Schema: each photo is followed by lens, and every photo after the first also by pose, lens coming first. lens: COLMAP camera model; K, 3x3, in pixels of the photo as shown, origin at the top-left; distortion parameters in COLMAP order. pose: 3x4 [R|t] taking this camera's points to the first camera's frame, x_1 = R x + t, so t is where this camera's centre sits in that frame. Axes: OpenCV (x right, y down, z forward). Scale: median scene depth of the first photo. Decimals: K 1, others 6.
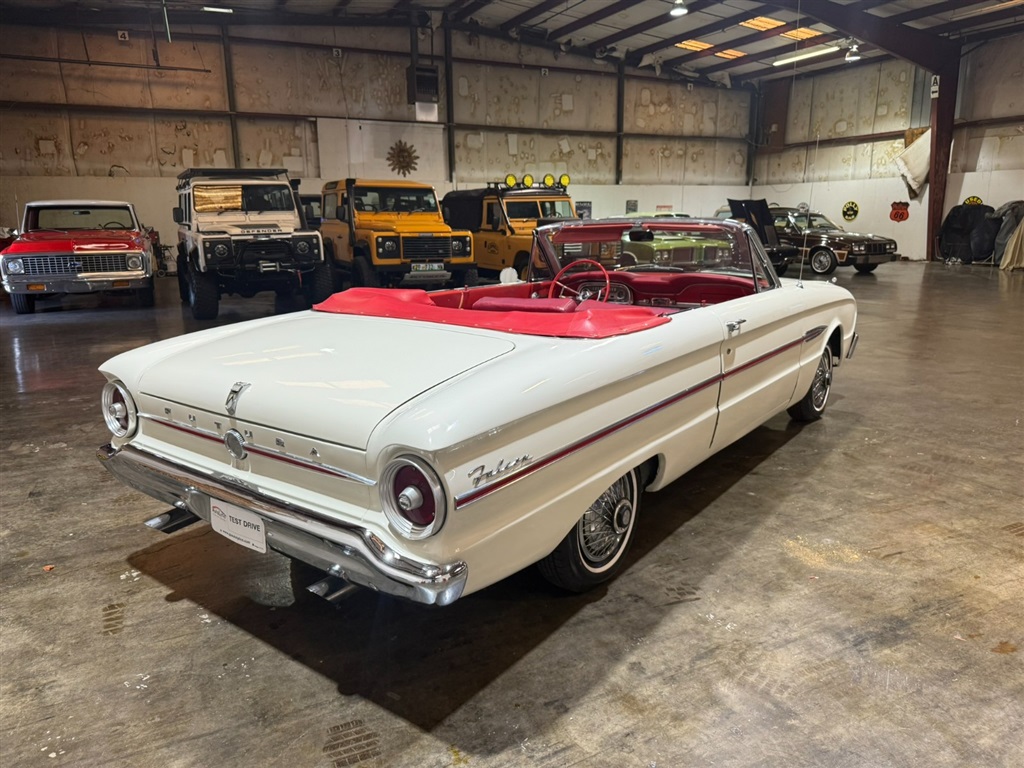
lens RADIAL K [[727.4, 0, 515.9], [0, 727.4, 384.3], [0, 0, 1]] dist [0.016577, -0.024852]
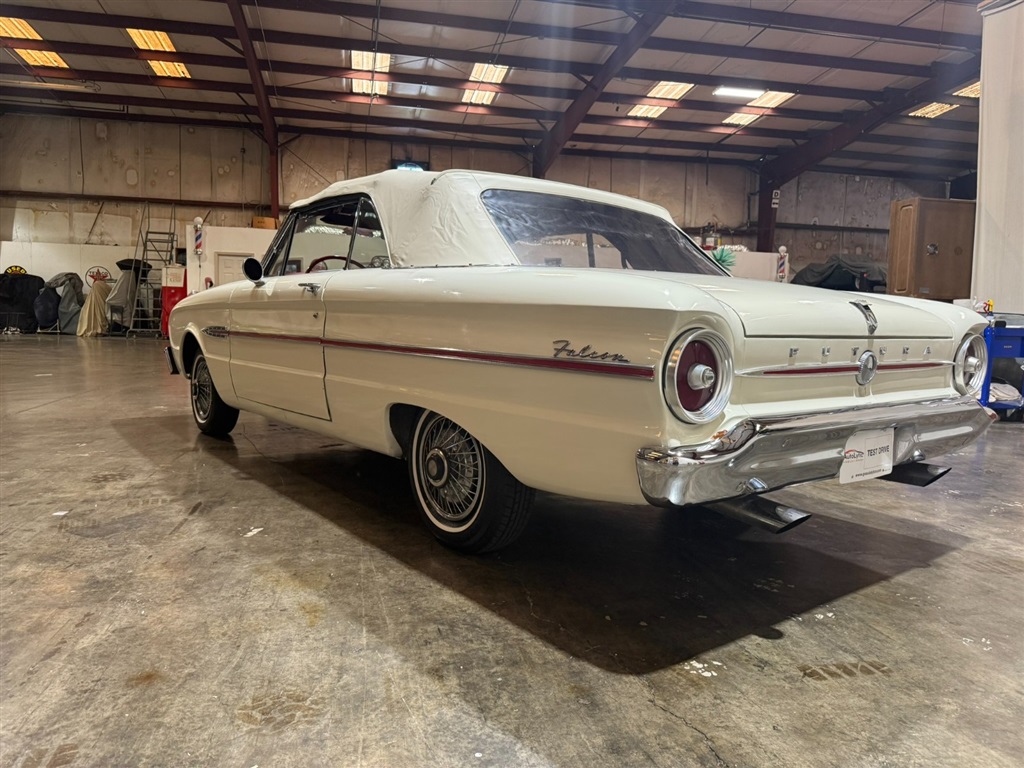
lens RADIAL K [[725.2, 0, 513.1], [0, 725.2, 381.7], [0, 0, 1]] dist [0.025375, -0.034587]
pose [[0.257261, -0.067335, 0.963993, -0.177995], [0.184457, 0.982649, 0.019412, -0.000267], [-0.948574, 0.172821, 0.265218, 0.152329]]
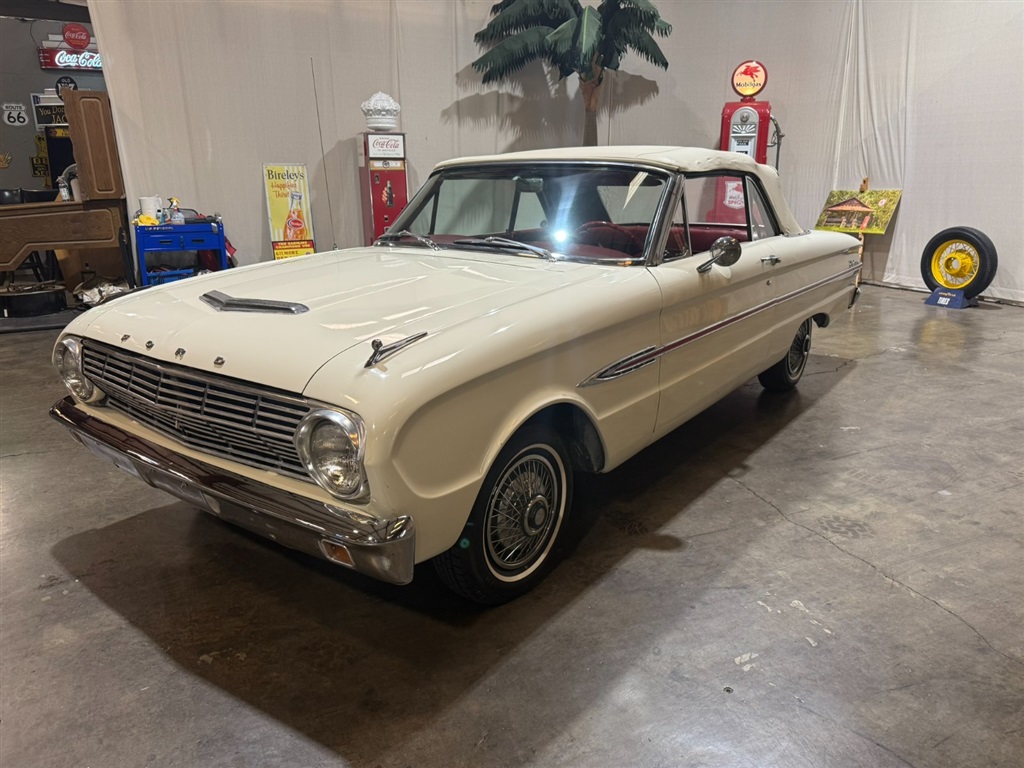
lens RADIAL K [[721.3, 0, 508.5], [0, 721.3, 387.4], [0, 0, 1]] dist [0.024709, -0.023283]
pose [[-0.999892, 0.009911, 0.010840, 0.045982], [0.013950, 0.871820, 0.489627, -0.094839], [-0.004598, 0.489726, -0.871864, 0.427702]]
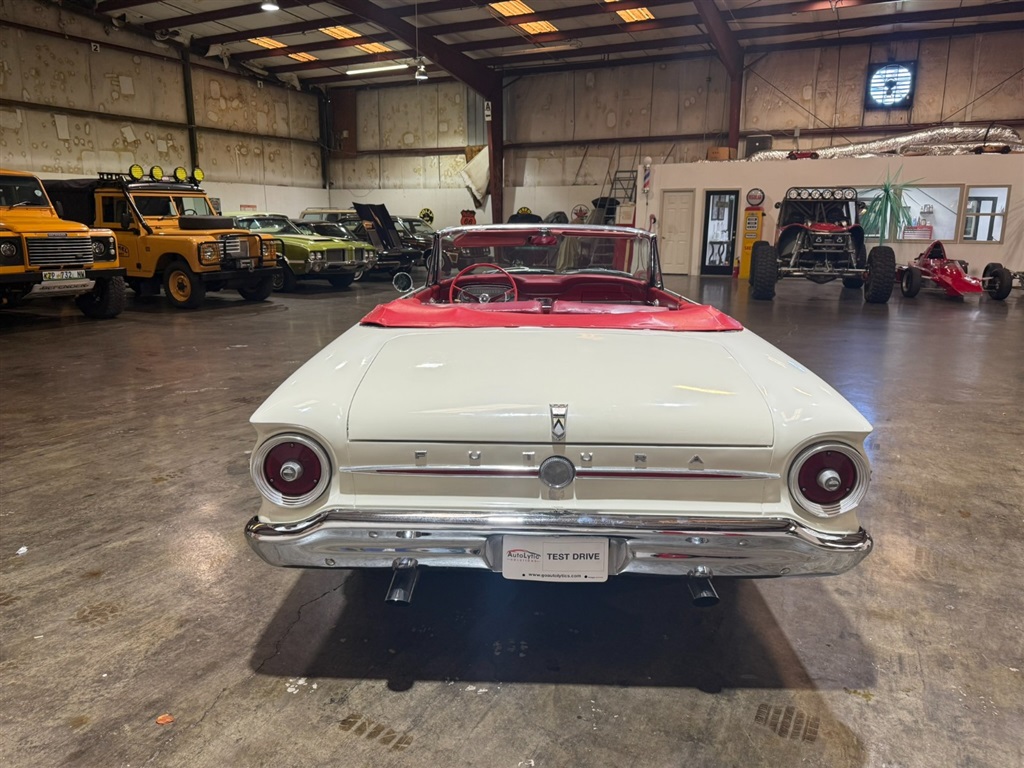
lens RADIAL K [[726.6, 0, 517.0], [0, 726.6, 381.8], [0, 0, 1]] dist [0.026219, -0.037794]
pose [[0.812473, -0.111761, 0.572186, -0.119239], [0.114976, 0.992895, 0.030675, -0.008150], [-0.571549, 0.040865, 0.819550, 0.036881]]
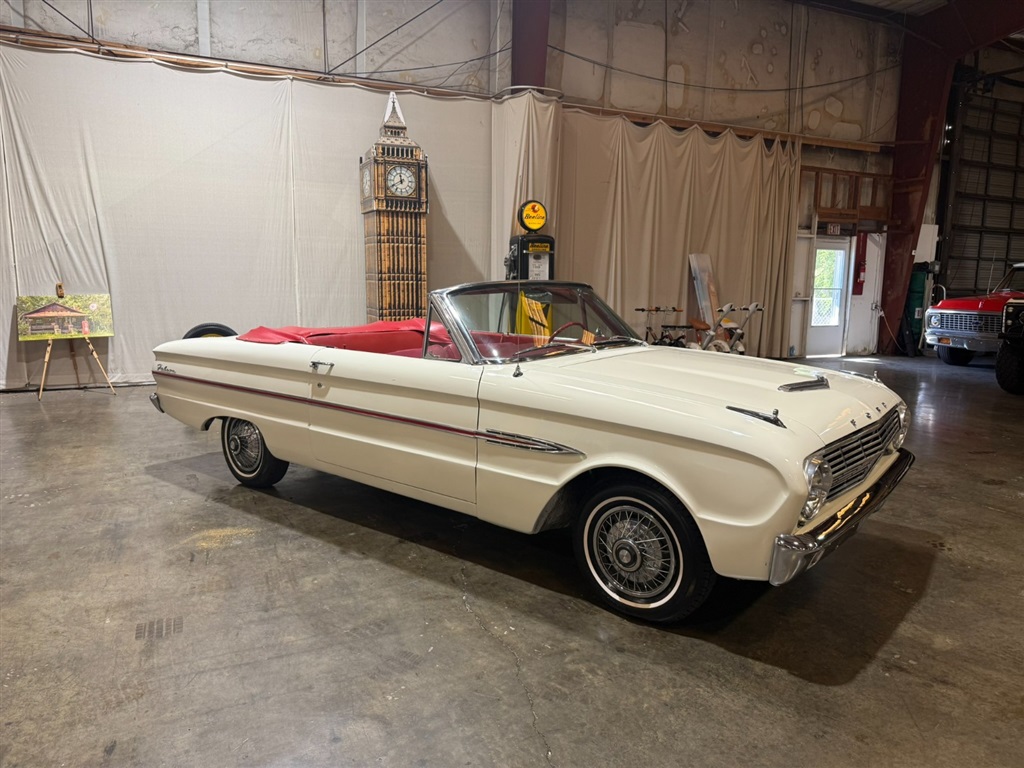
lens RADIAL K [[728.8, 0, 517.1], [0, 728.8, 385.0], [0, 0, 1]] dist [0.018472, -0.028363]
pose [[-0.038548, 0.155402, -0.987099, 0.271435], [-0.233559, 0.959070, 0.160110, -0.058198], [0.971578, 0.236718, -0.000675, 0.241928]]
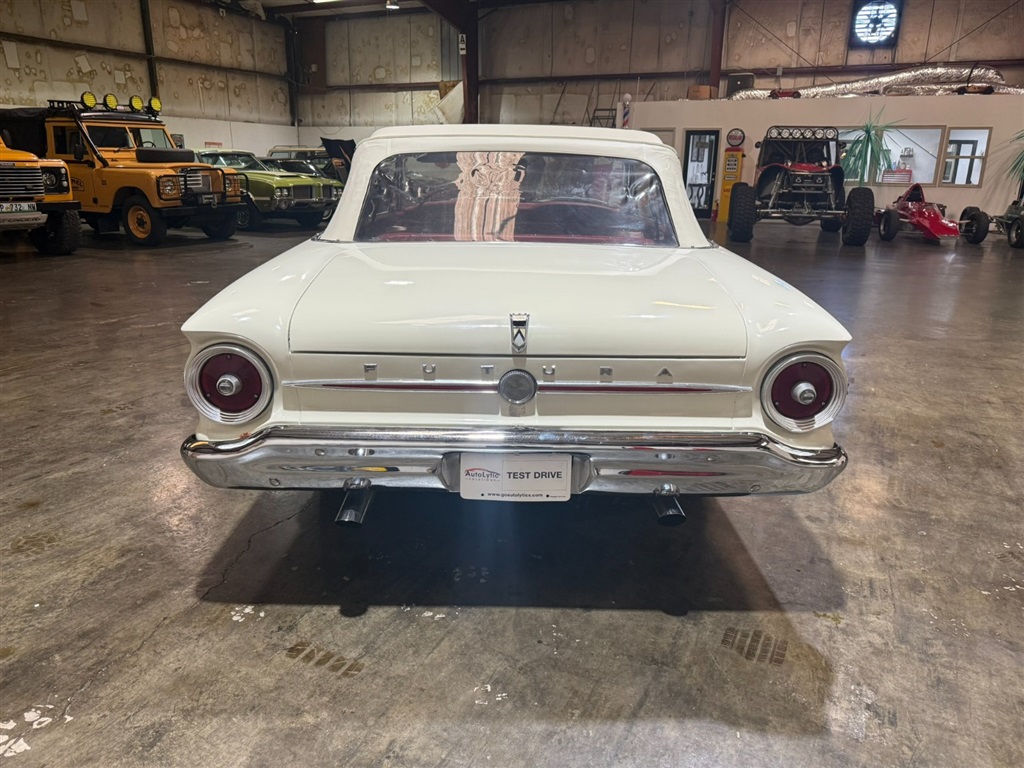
lens RADIAL K [[727.4, 0, 515.9], [0, 727.4, 384.3], [0, 0, 1]] dist [0.016577, -0.024852]
pose [[0.795471, -0.153043, 0.586348, -0.112756], [0.111127, 0.988016, 0.107122, -0.001676], [-0.595716, -0.020053, 0.802945, 0.042257]]
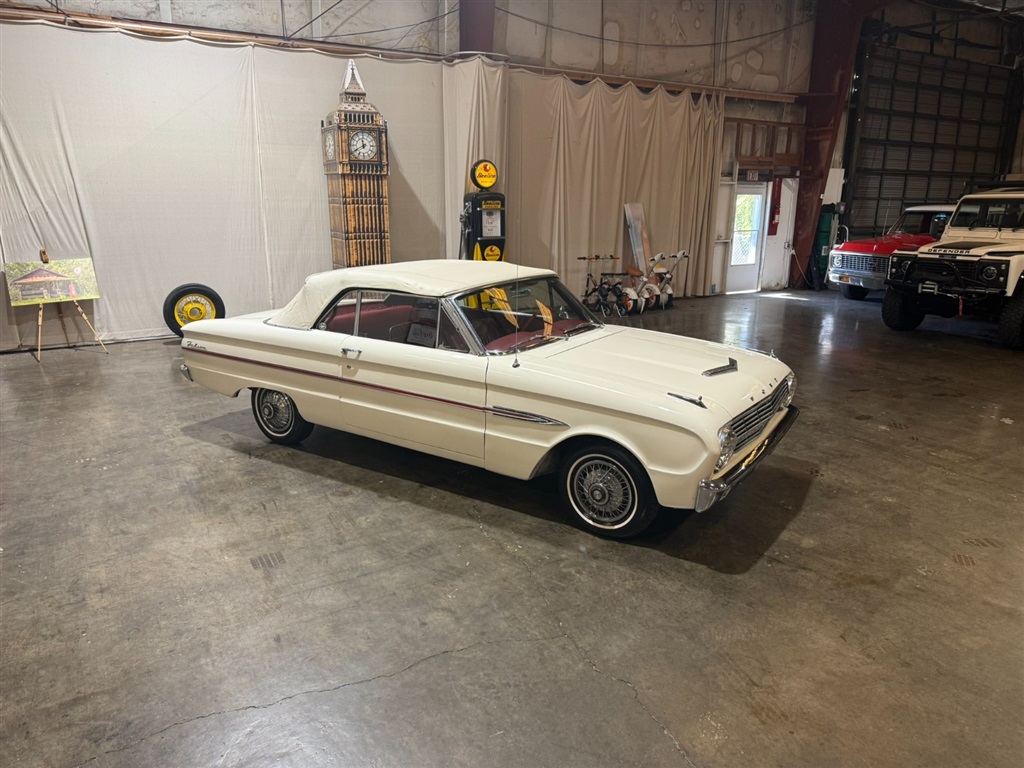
lens RADIAL K [[726.6, 0, 517.0], [0, 726.6, 381.8], [0, 0, 1]] dist [0.026219, -0.037794]
pose [[0.059223, 0.261417, -0.963407, 0.328492], [-0.229418, 0.942833, 0.241731, -0.085348], [0.971525, 0.206707, 0.115811, 0.215153]]
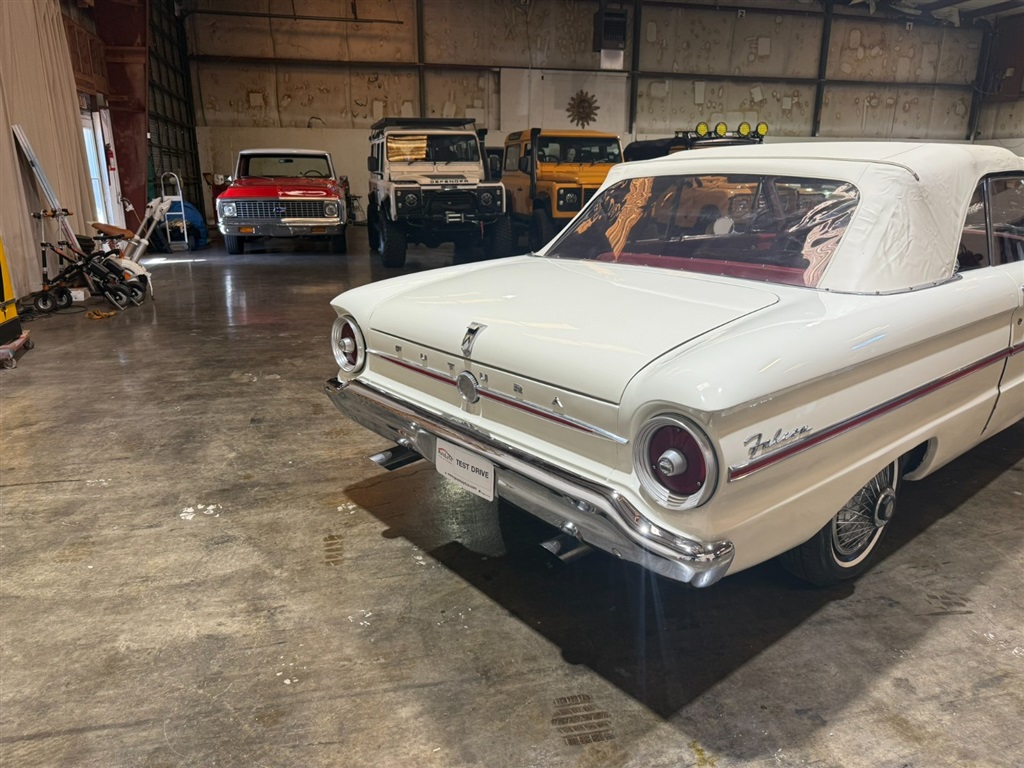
lens RADIAL K [[725.2, 0, 510.4], [0, 725.2, 390.1], [0, 0, 1]] dist [0.020026, -0.028417]
pose [[0.974020, 0.076826, -0.213032, -0.016183], [-0.063106, 0.995515, 0.070483, 0.001791], [0.217491, -0.055208, 0.974500, 0.011388]]
